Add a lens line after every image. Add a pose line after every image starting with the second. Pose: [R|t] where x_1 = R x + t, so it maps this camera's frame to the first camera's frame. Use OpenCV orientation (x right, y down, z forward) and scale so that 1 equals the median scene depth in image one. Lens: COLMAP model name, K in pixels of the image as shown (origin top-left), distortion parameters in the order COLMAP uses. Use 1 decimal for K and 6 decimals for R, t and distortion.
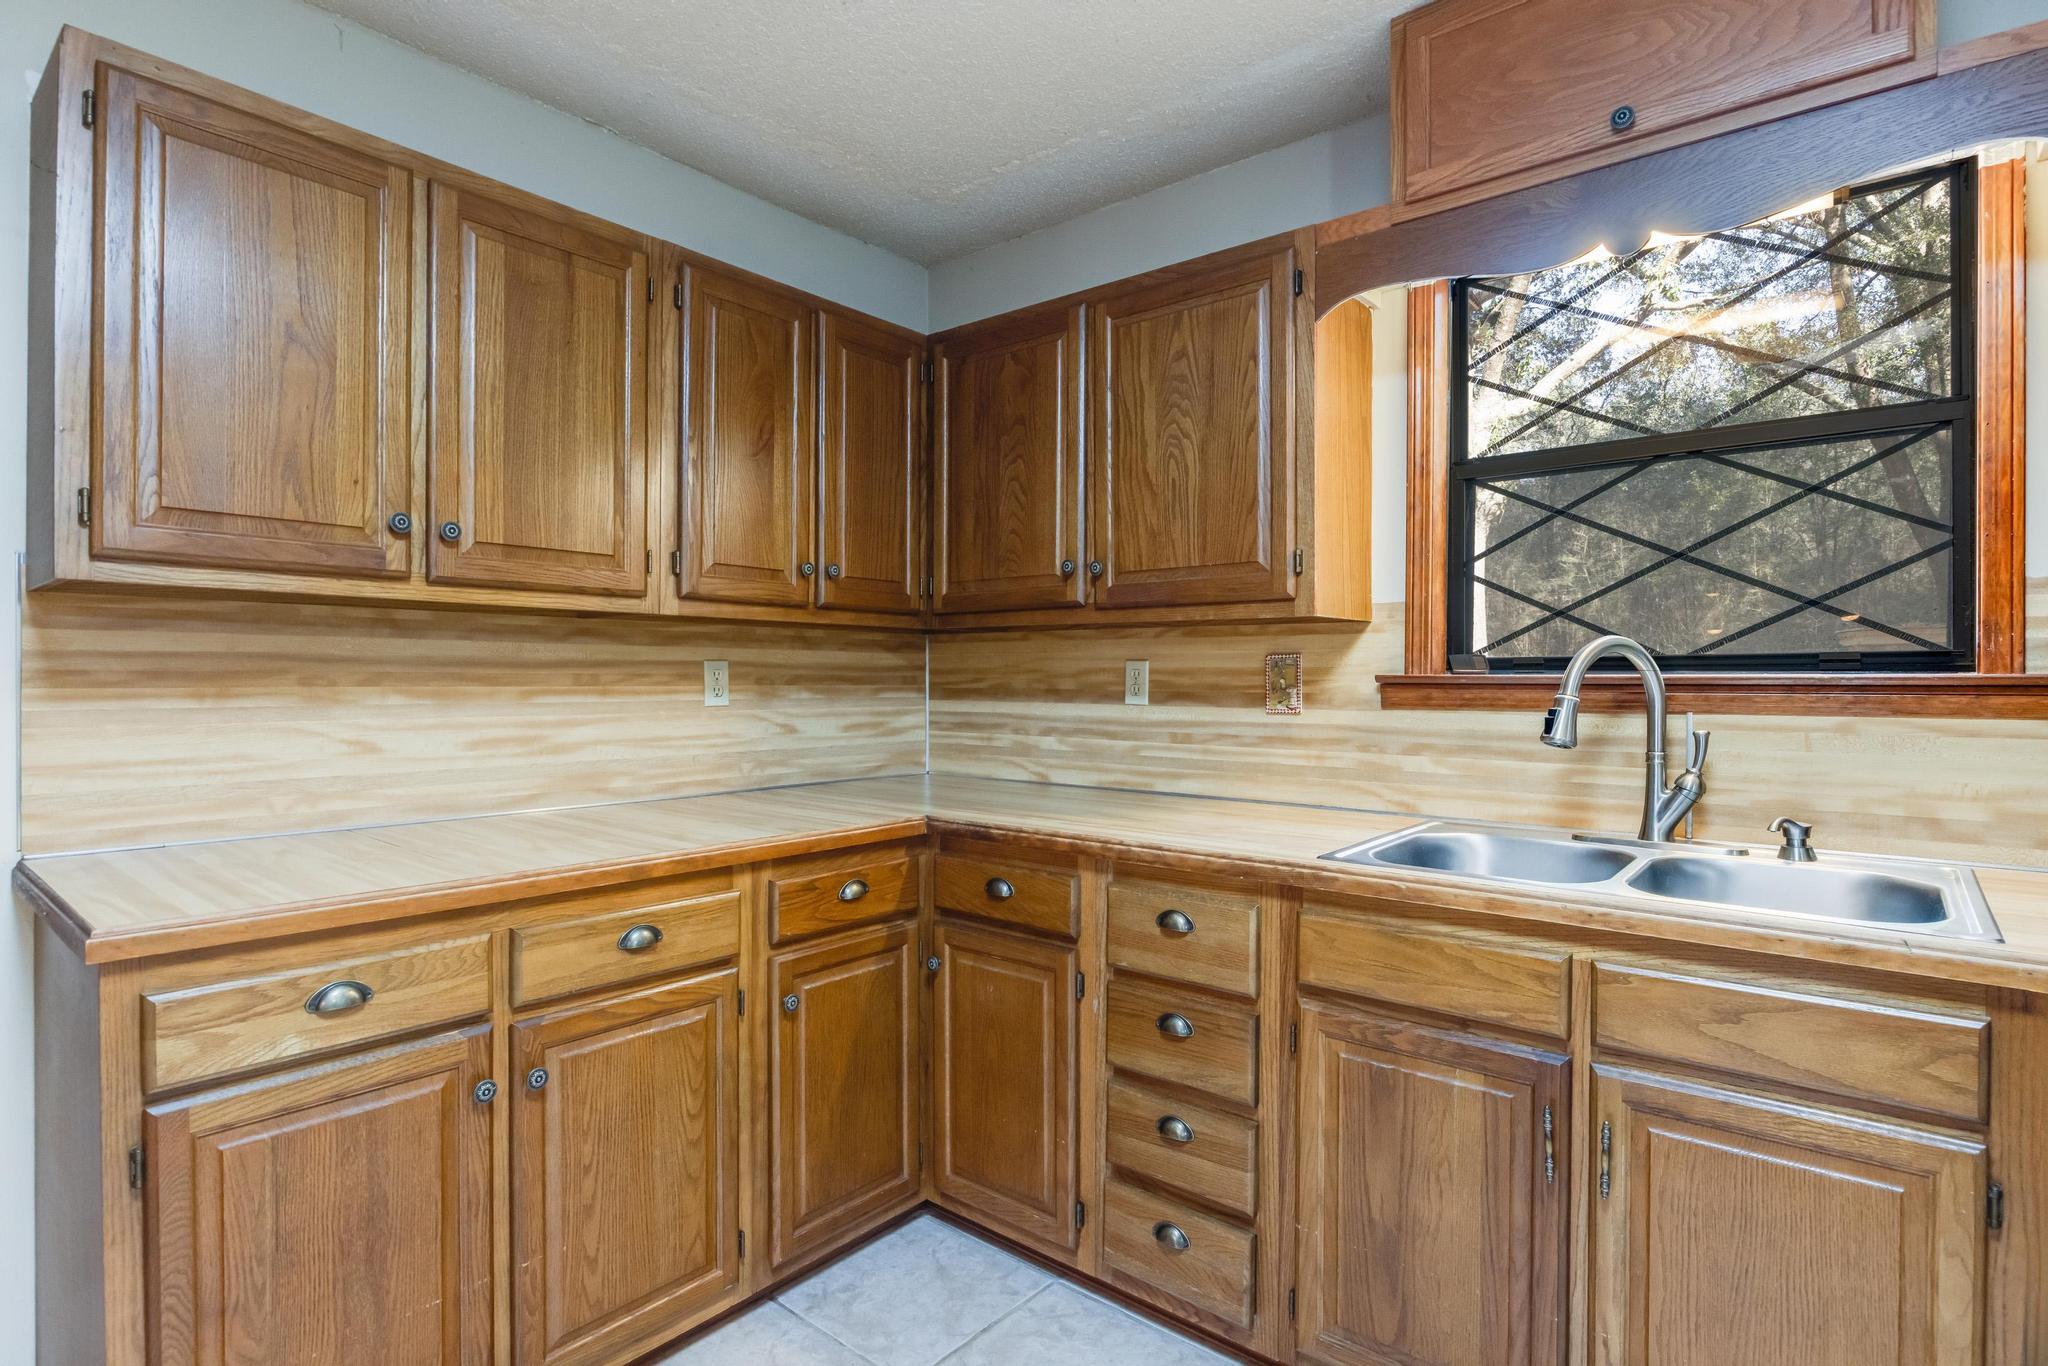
lens RADIAL K [[1042.3, 0, 1032.8], [0, 1042.3, 689.0], [0, 0, 1]] dist [-0.004268, -0.000738]
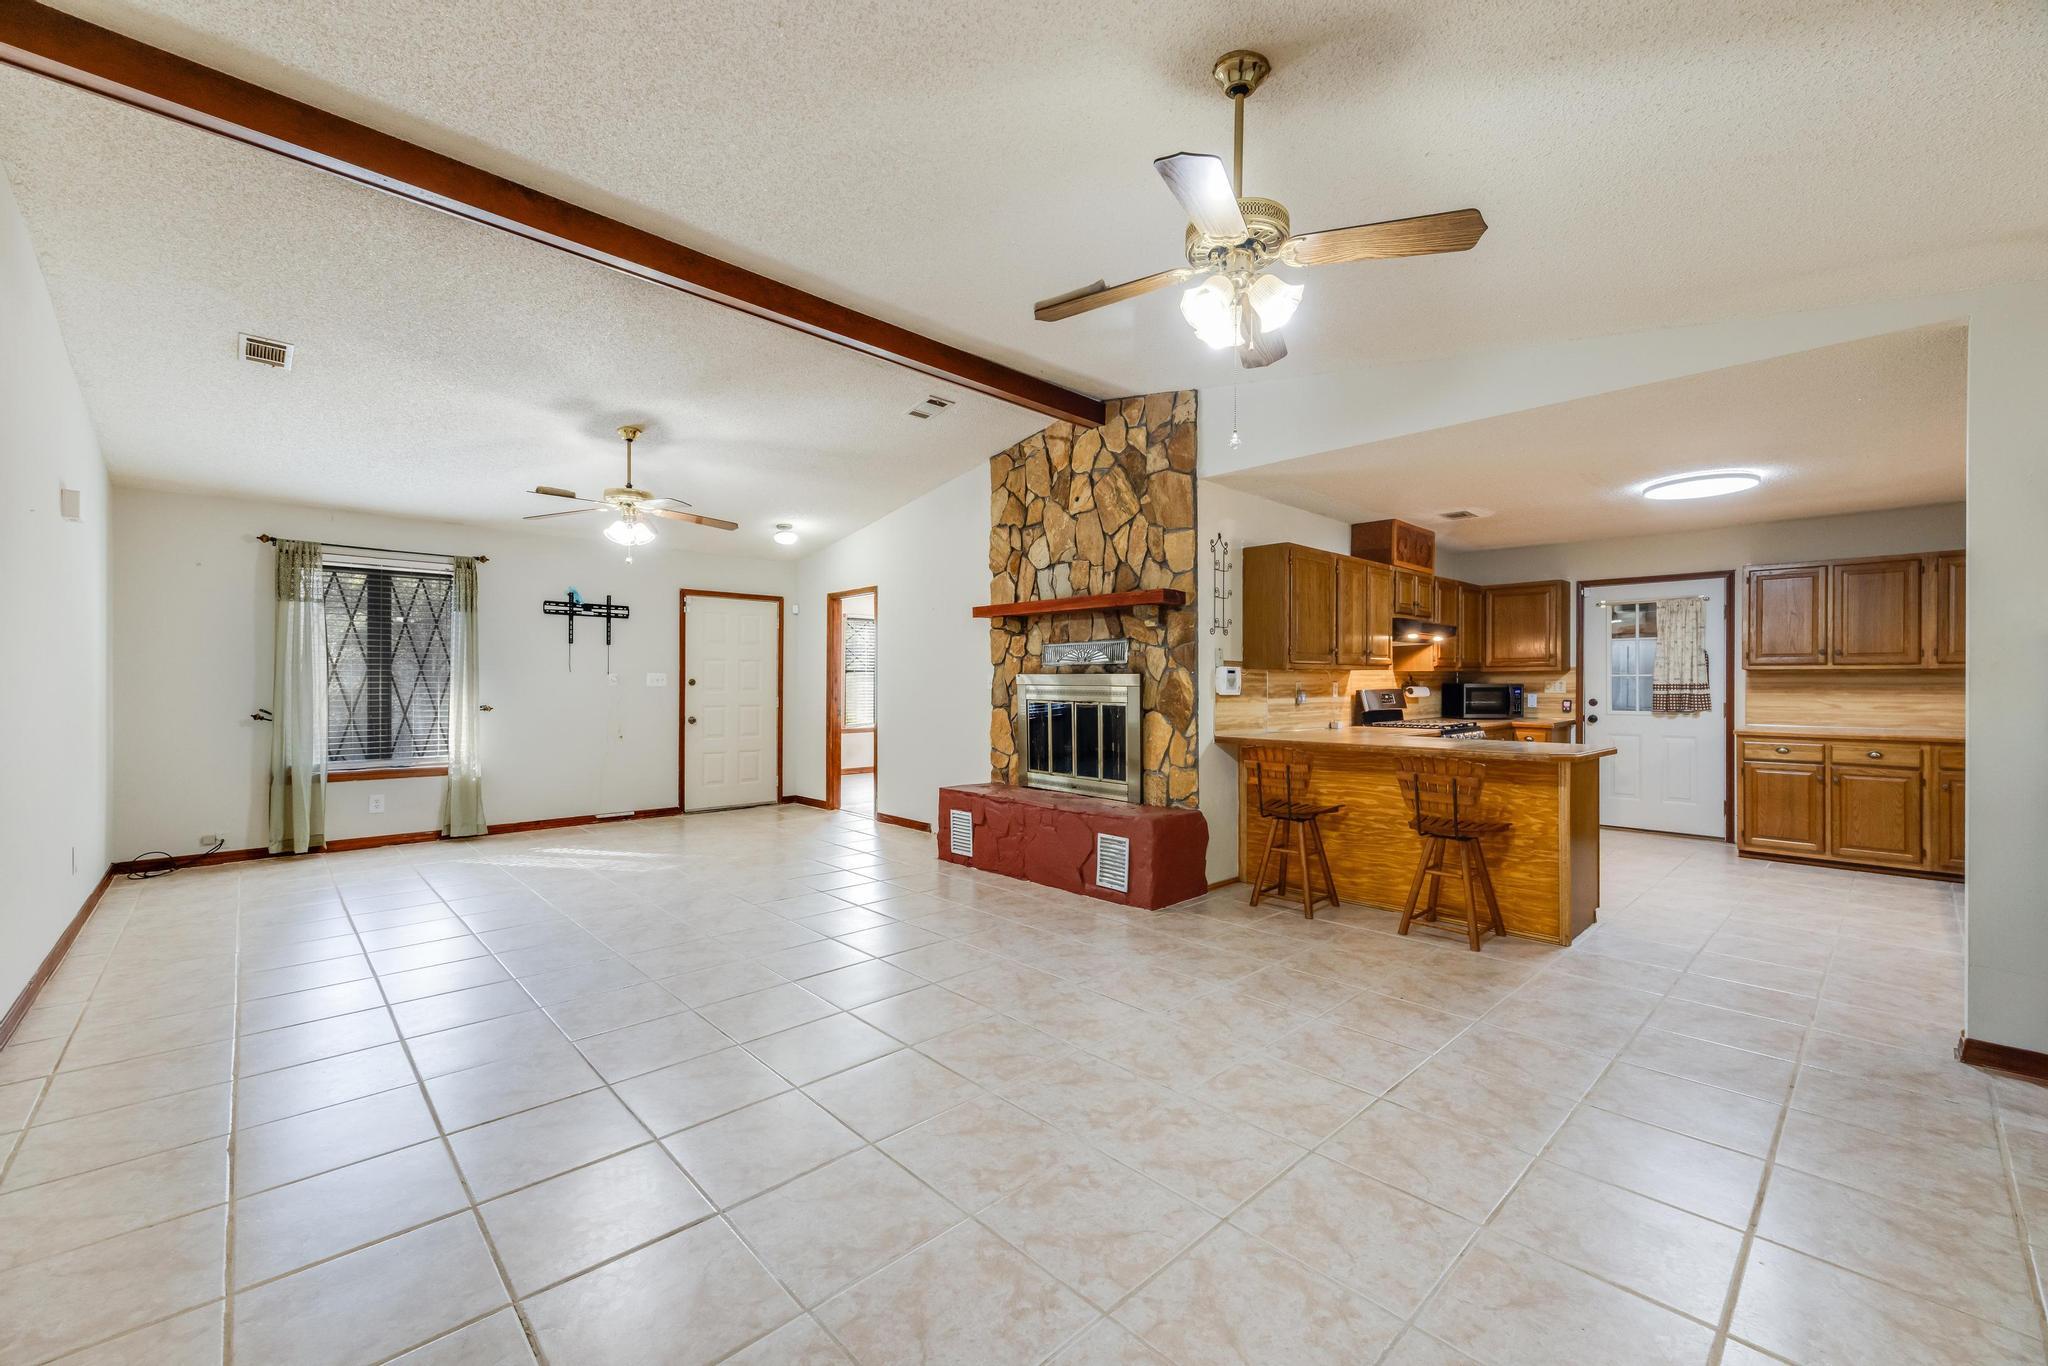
lens RADIAL K [[813.5, 0, 1019.5], [0, 813.5, 680.4], [0, 0, 1]] dist [-0.000013, -0.000061]
pose [[-0.121512, -0.007870, -0.992559, 2.465003], [-0.011925, 0.999908, -0.006469, 0.014681], [0.992518, 0.011051, -0.121595, -1.473574]]
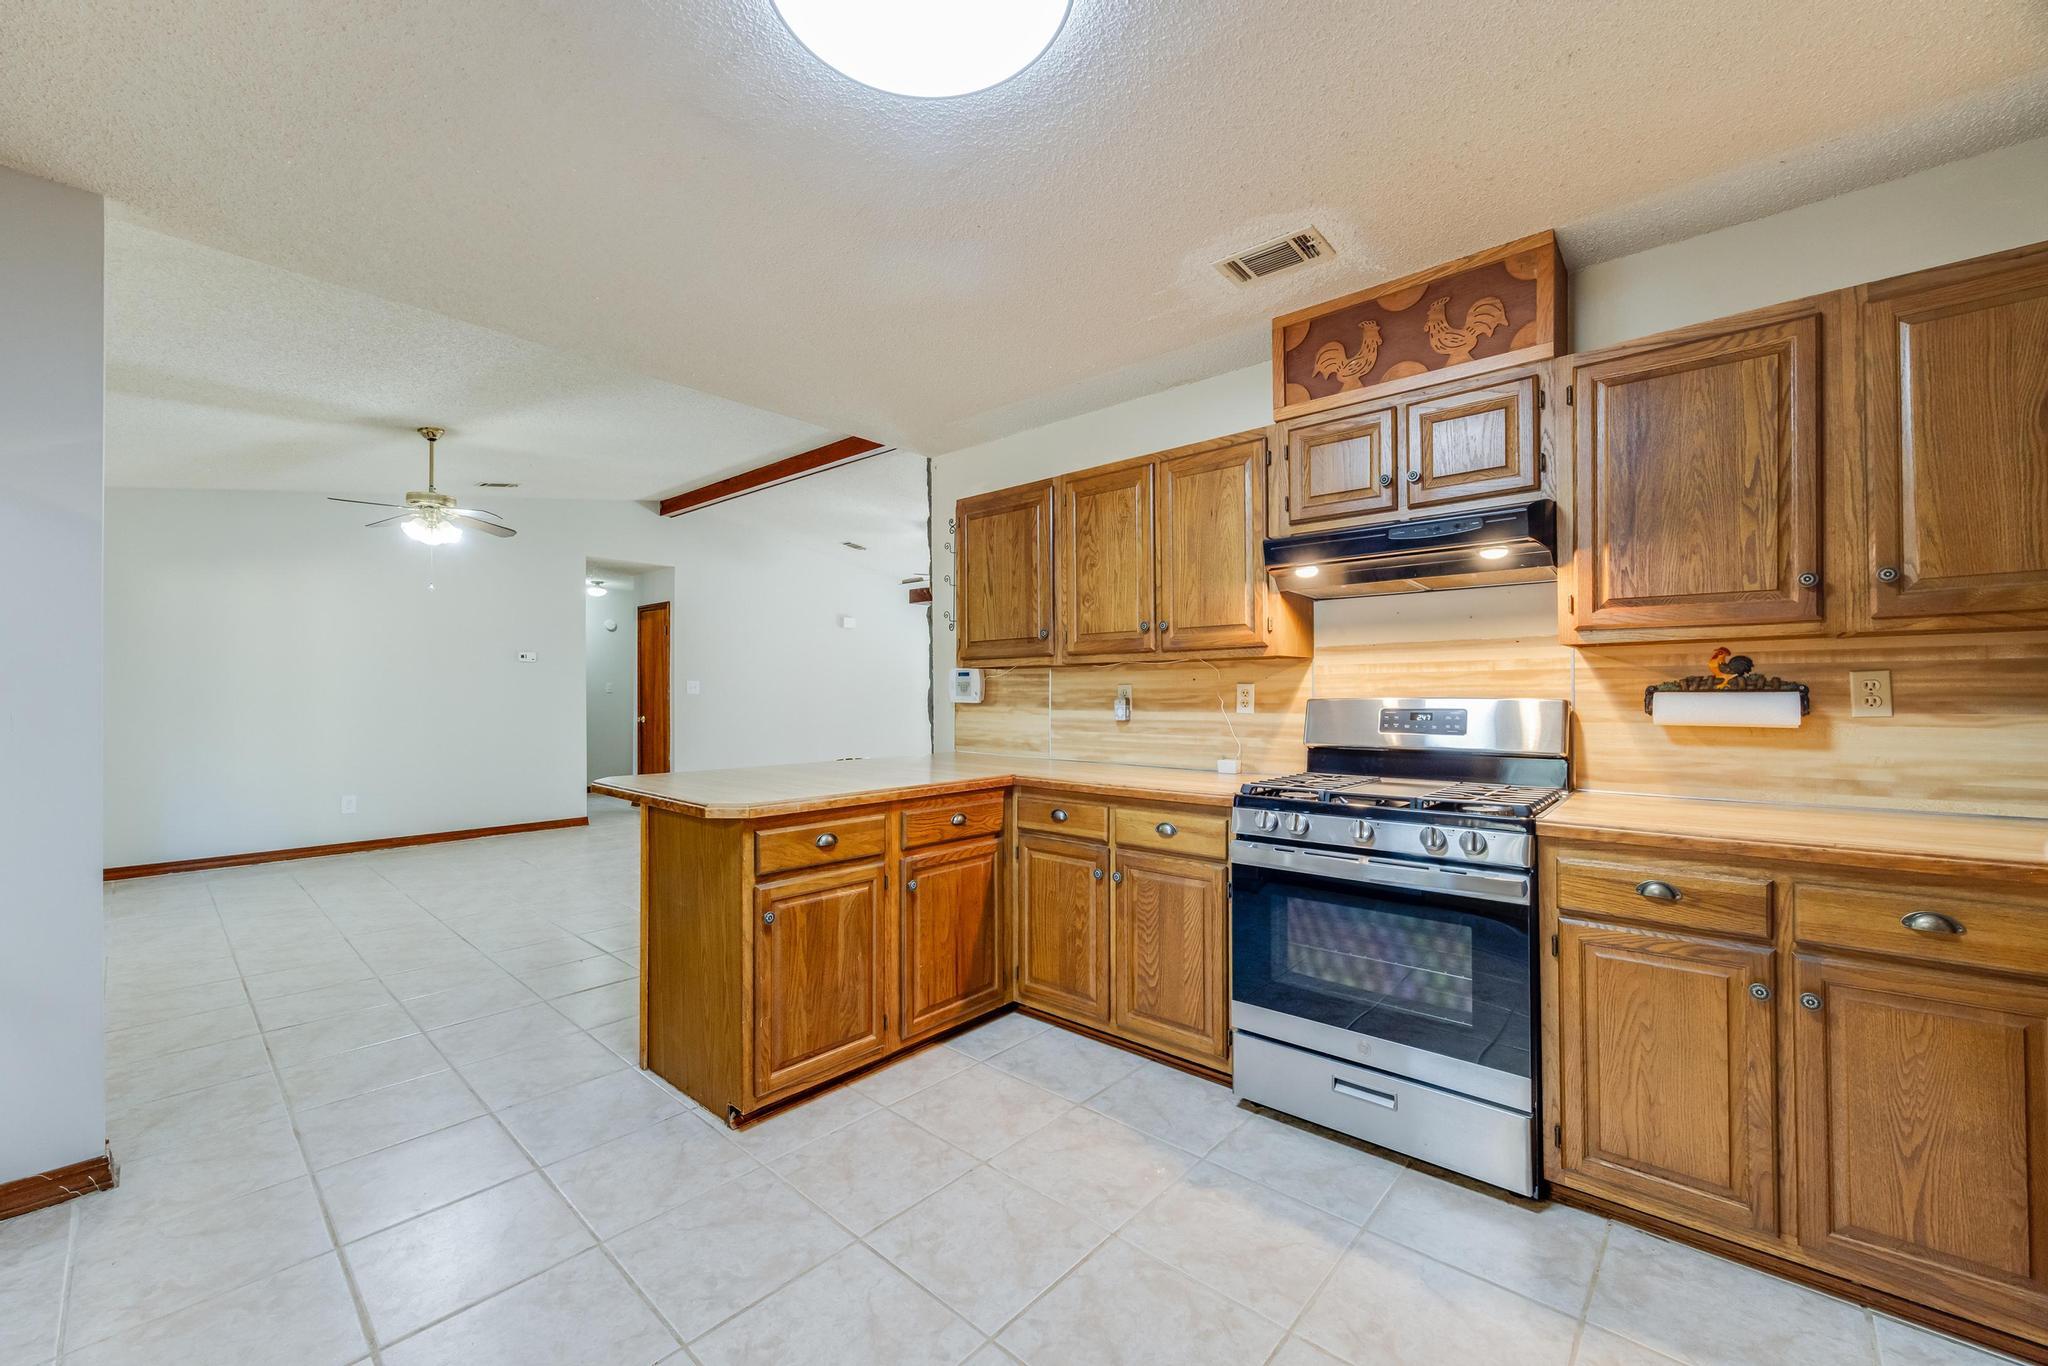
lens RADIAL K [[836.4, 0, 1011.5], [0, 836.4, 683.2], [0, 0, 1]] dist [-0.004816, -0.000098]
pose [[-0.998295, -0.001314, 0.058353, -0.025064], [-0.001356, 0.999999, -0.000674, -0.008927], [-0.058352, -0.000752, -0.998296, 0.679930]]
